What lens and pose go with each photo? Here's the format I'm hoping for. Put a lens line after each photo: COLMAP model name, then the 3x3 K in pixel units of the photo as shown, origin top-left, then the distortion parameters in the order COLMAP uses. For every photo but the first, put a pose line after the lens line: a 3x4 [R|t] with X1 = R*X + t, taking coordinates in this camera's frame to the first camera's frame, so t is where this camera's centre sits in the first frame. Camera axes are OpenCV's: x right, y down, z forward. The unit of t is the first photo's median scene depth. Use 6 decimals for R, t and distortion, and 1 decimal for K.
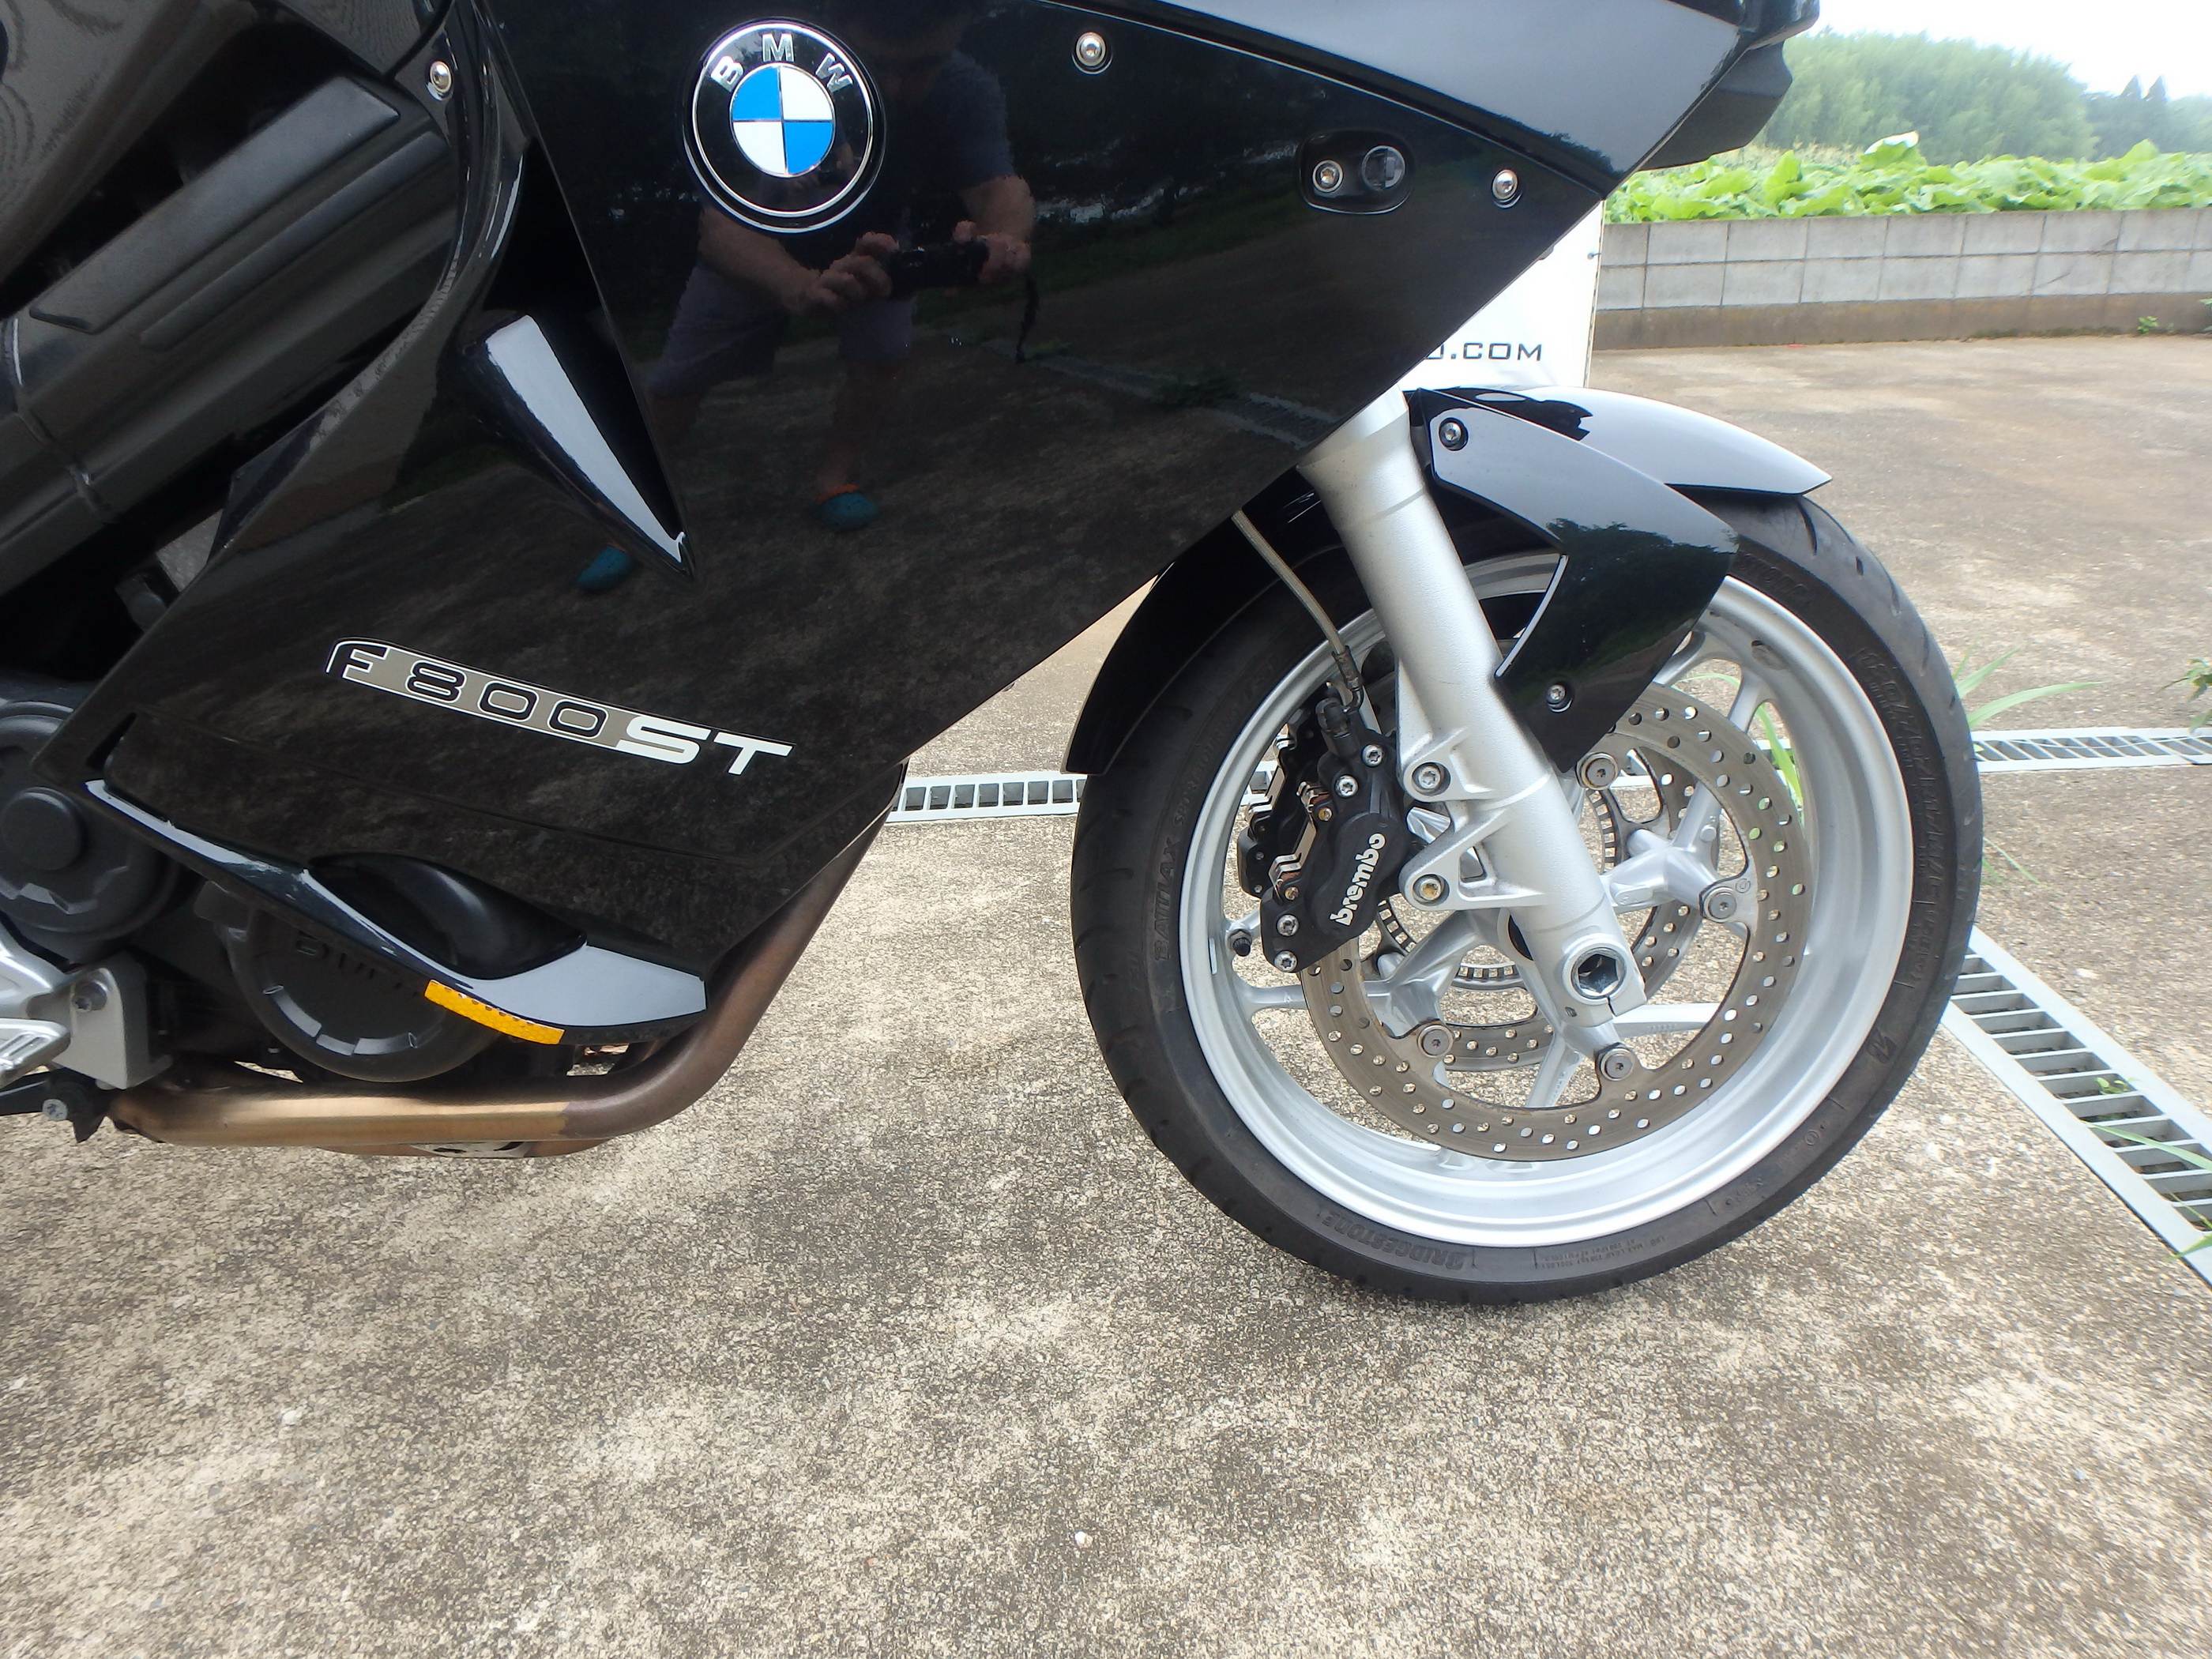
lens RADIAL K [[1392.5, 0, 1099.9], [0, 1392.5, 806.3], [0, 0, 1]] dist [-0.036519, 0.005790]
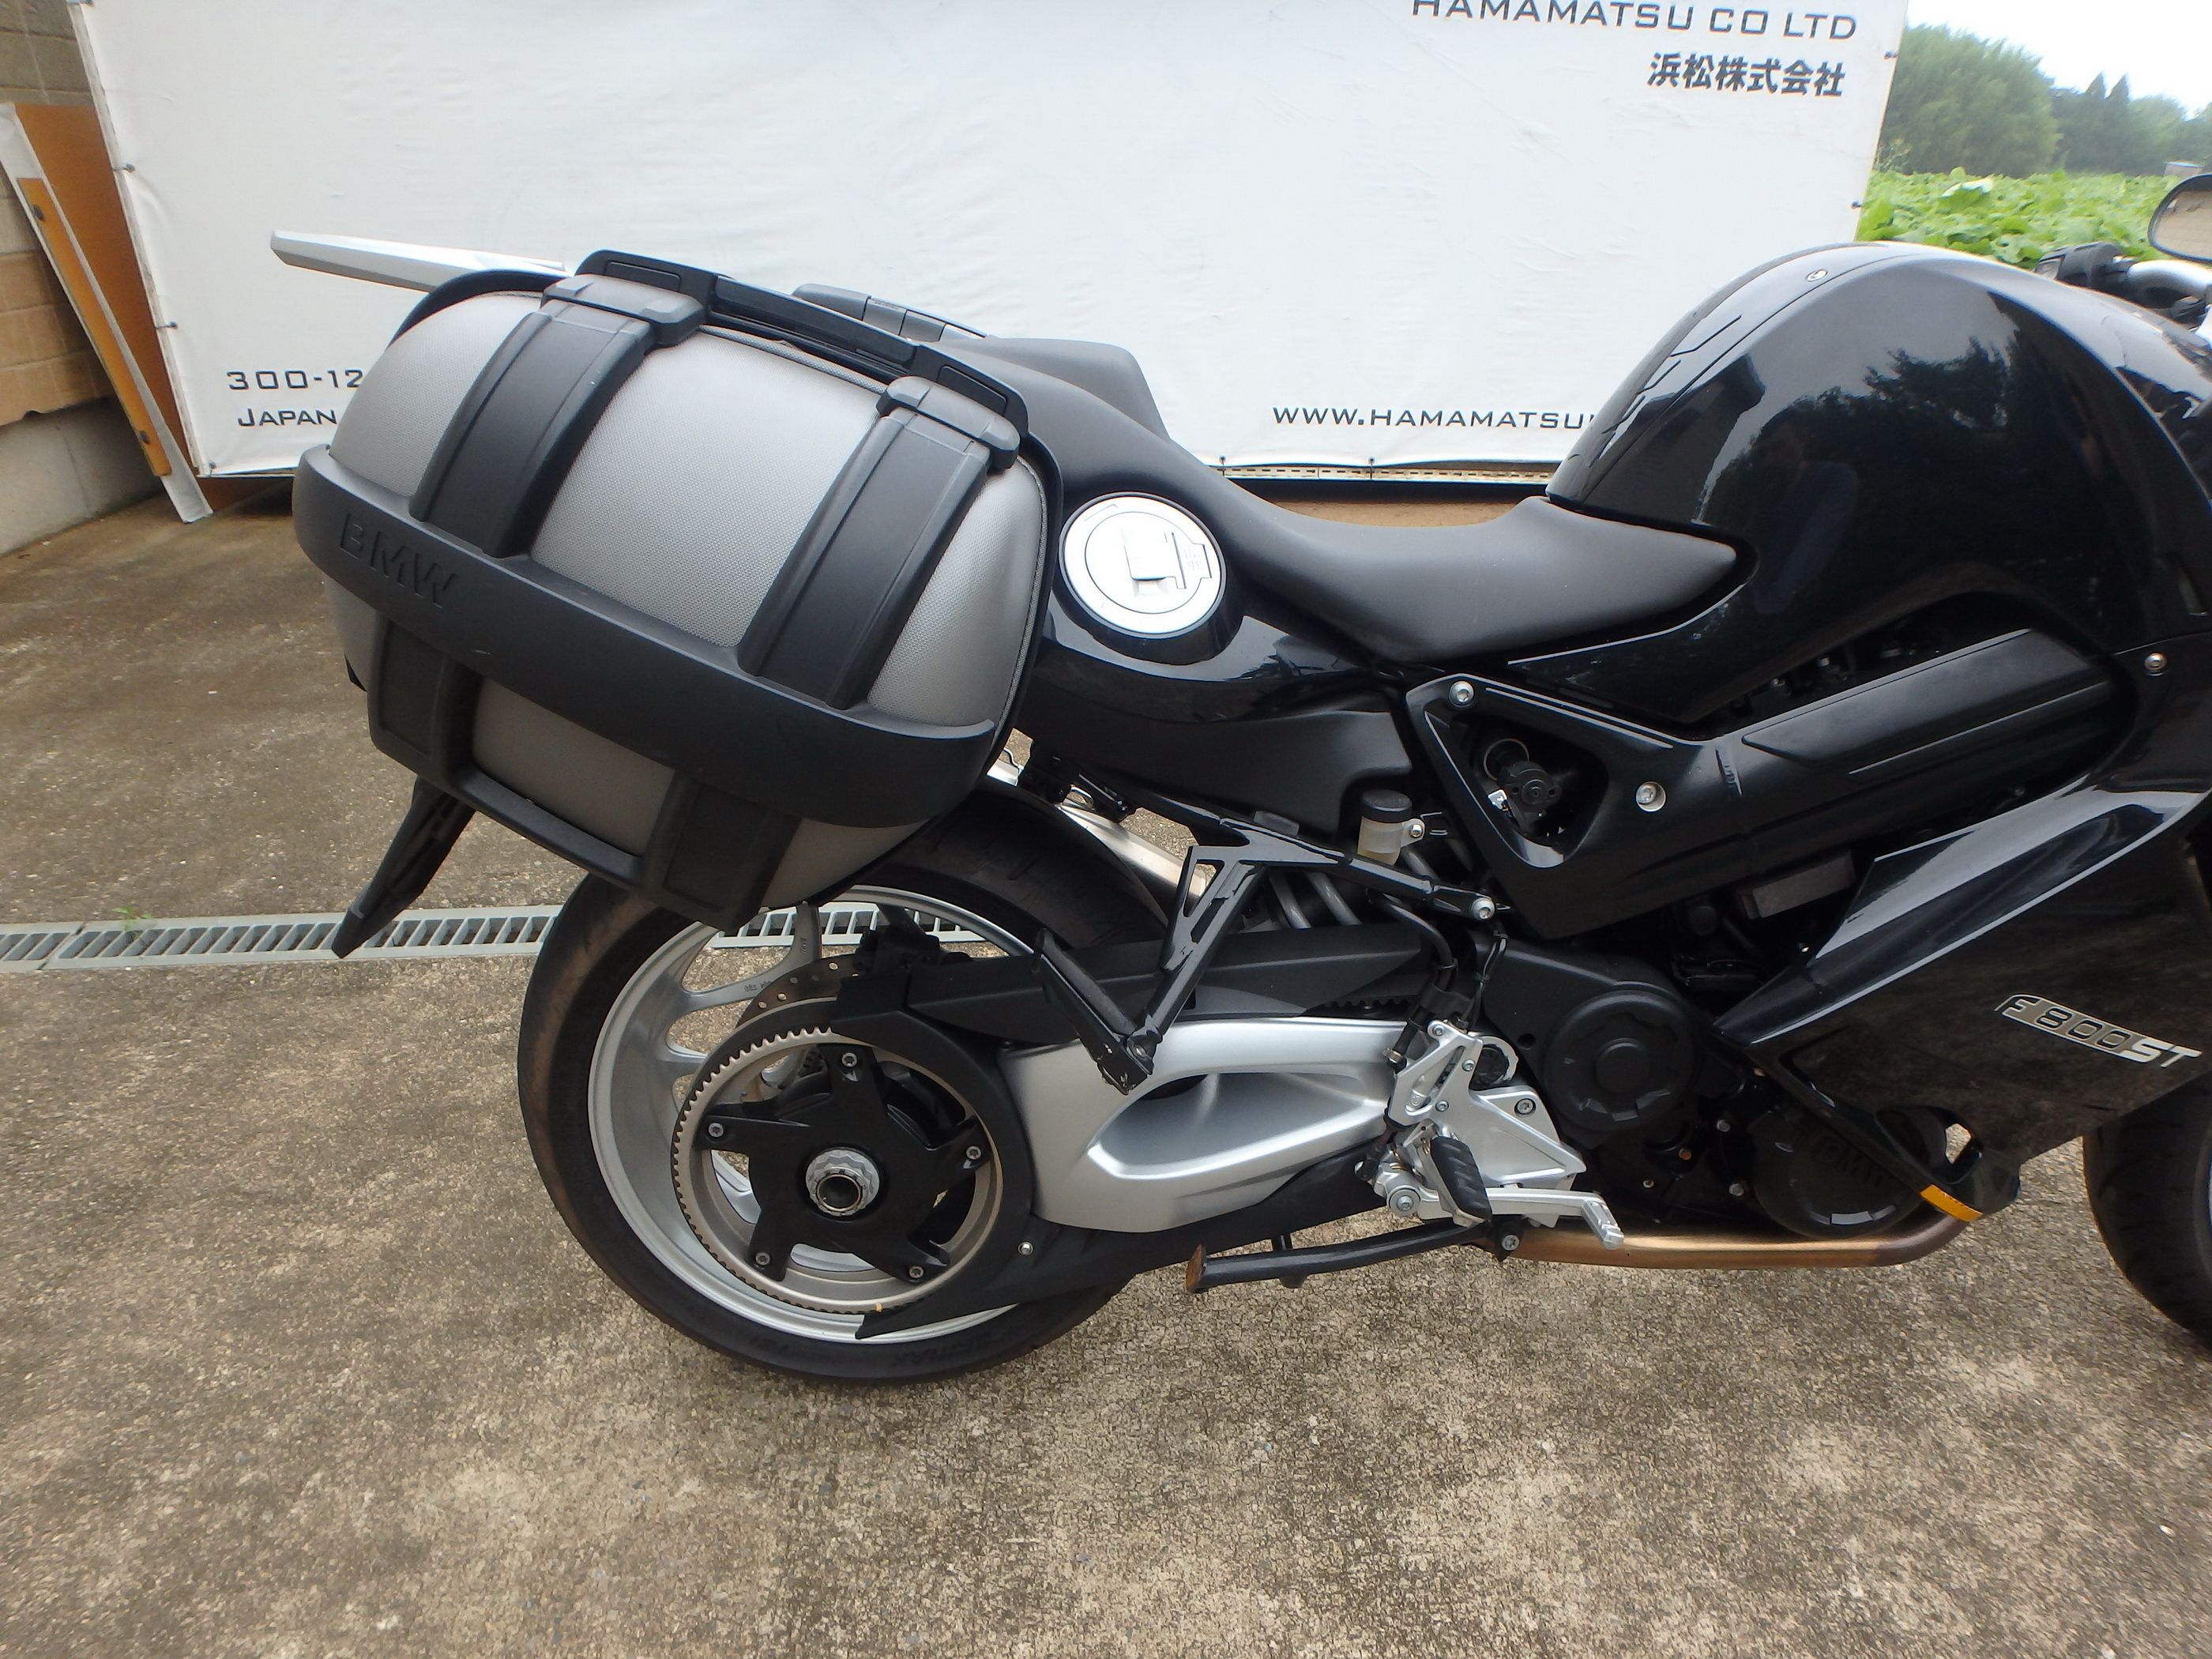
lens RADIAL K [[1402.3, 0, 1101.8], [0, 1402.3, 803.9], [0, 0, 1]] dist [-0.036180, 0.005947]
pose [[0.997713, 0.041858, 0.053081, -1.145965], [-0.043982, 0.998251, 0.039504, -0.242515], [-0.051335, -0.041749, 0.997808, -0.357997]]
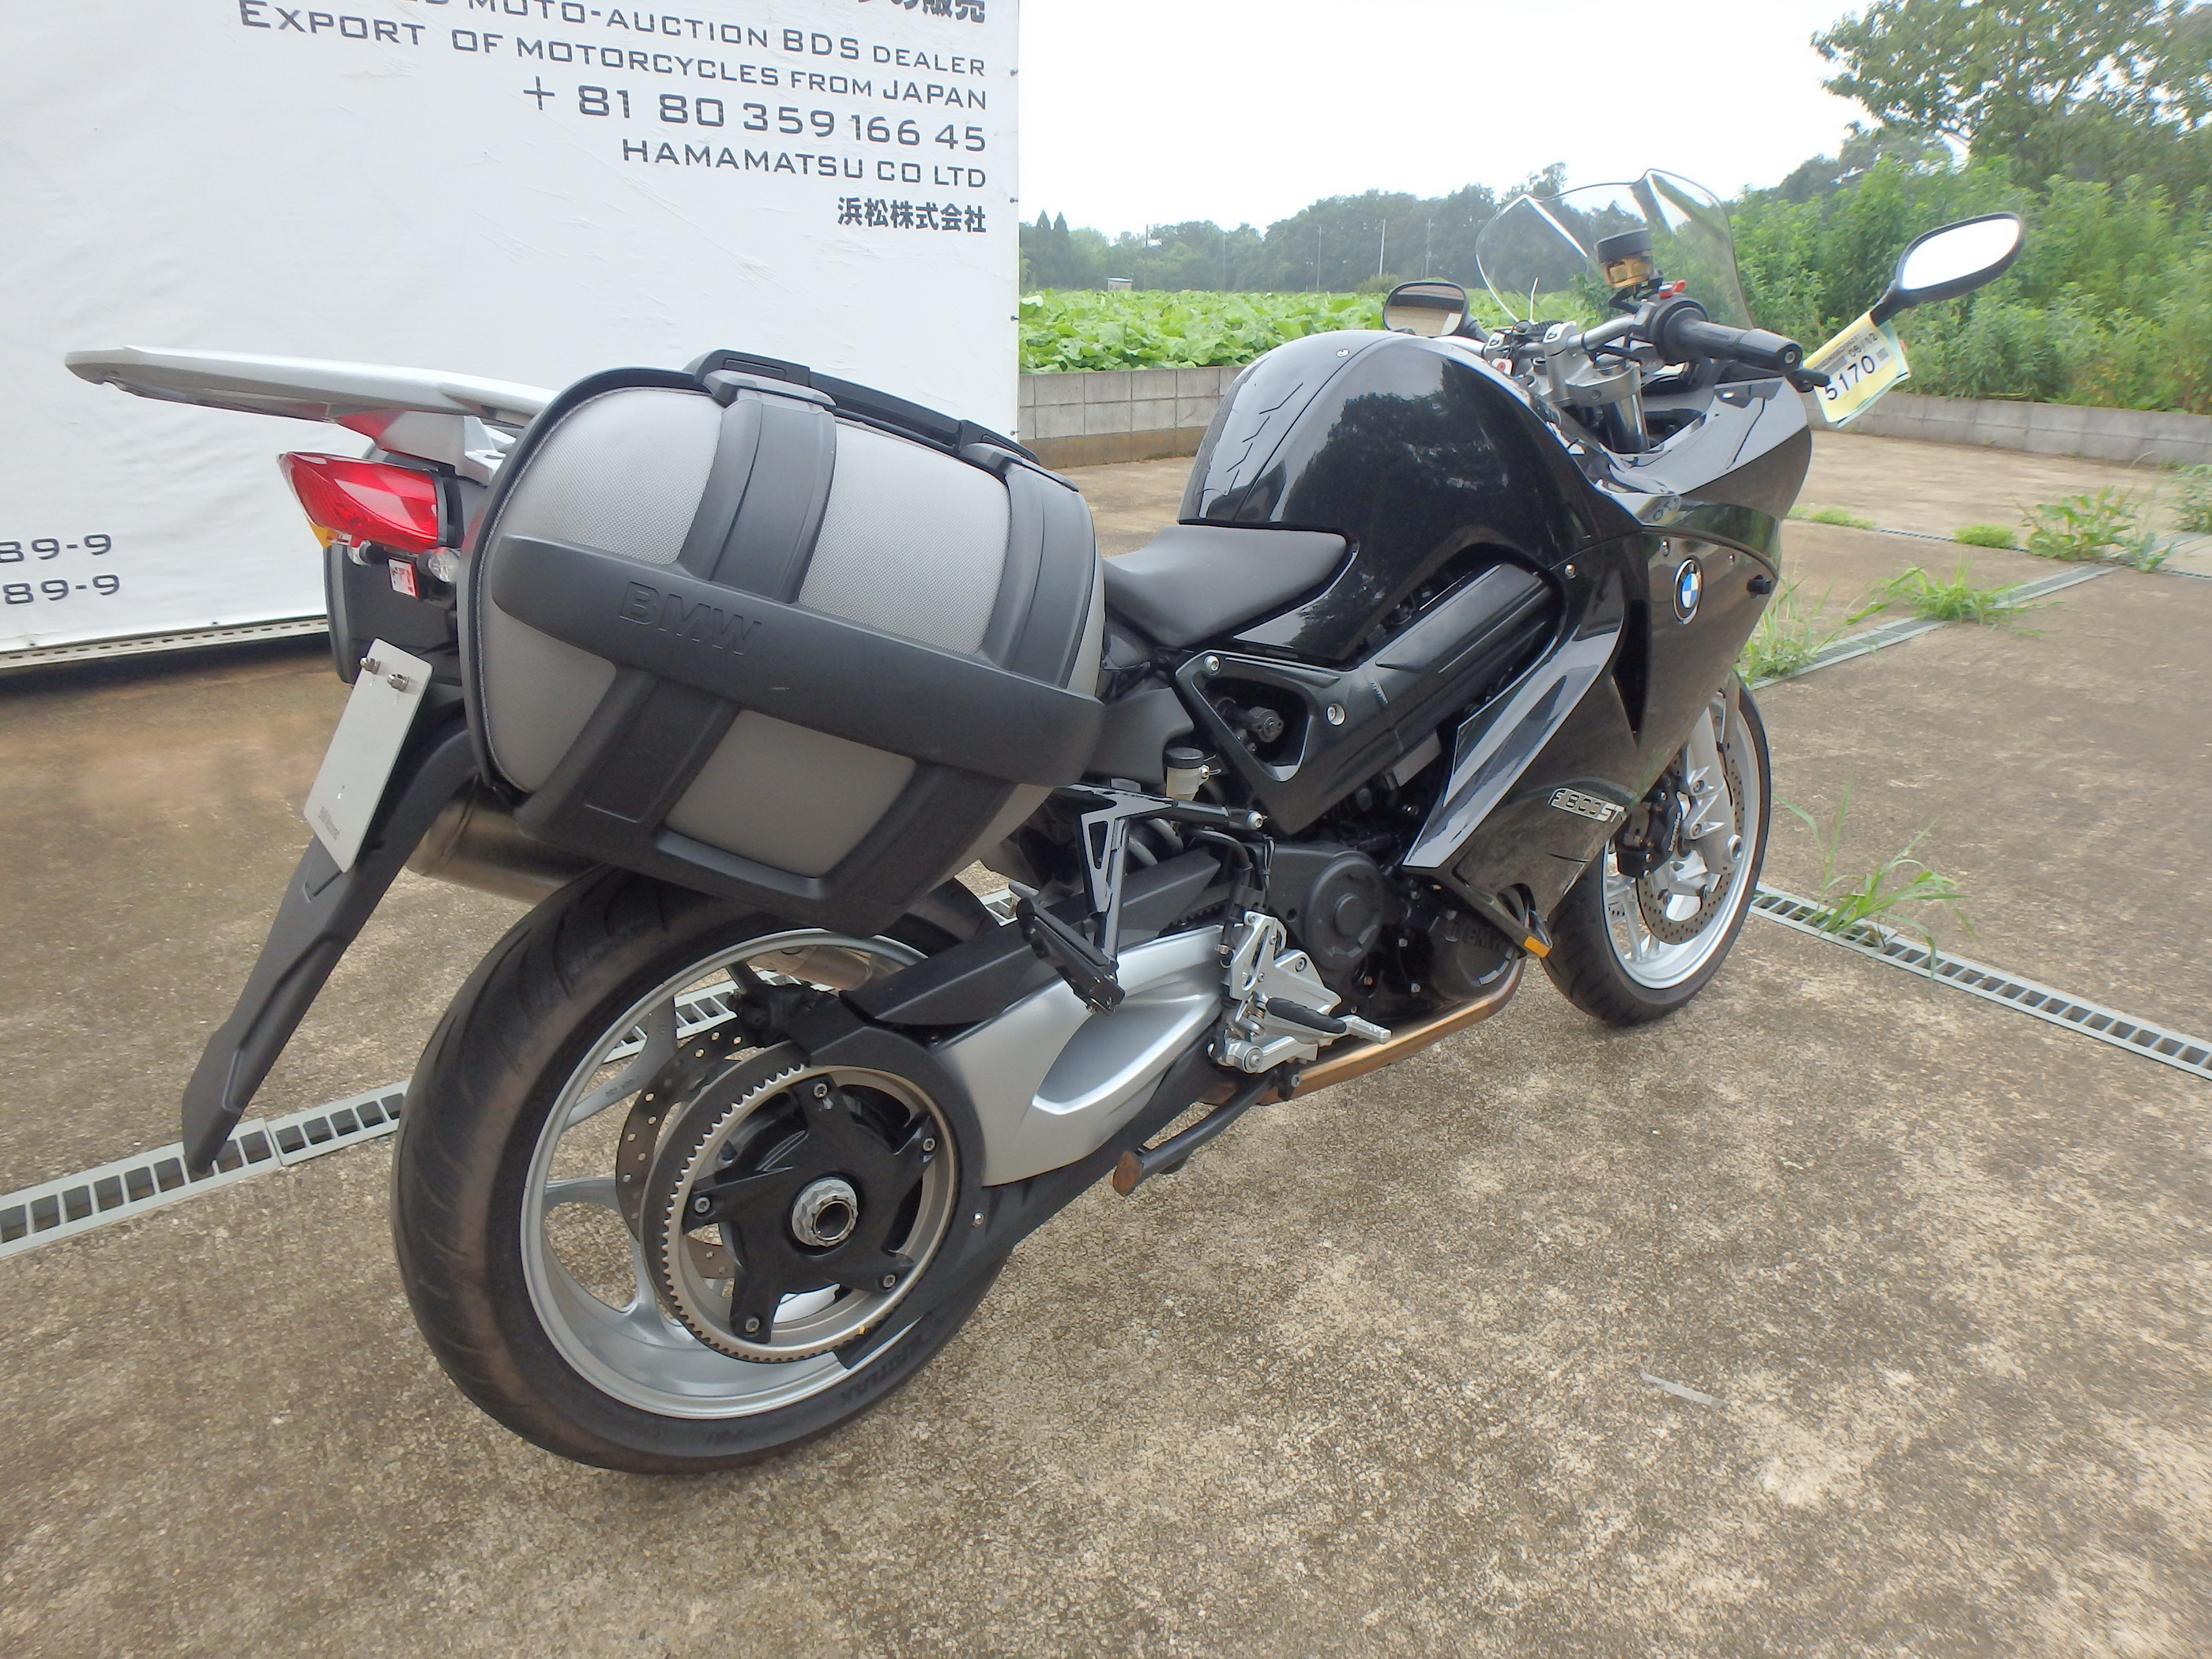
lens RADIAL K [[1422.7, 0, 1108.5], [0, 1422.7, 757.0], [0, 0, 1]] dist [-0.053616, 0.056213]
pose [[0.795751, -0.140888, 0.589009, -1.812468], [0.195647, 0.980220, -0.029855, -0.177244], [-0.573152, 0.138995, 0.807575, -0.411729]]
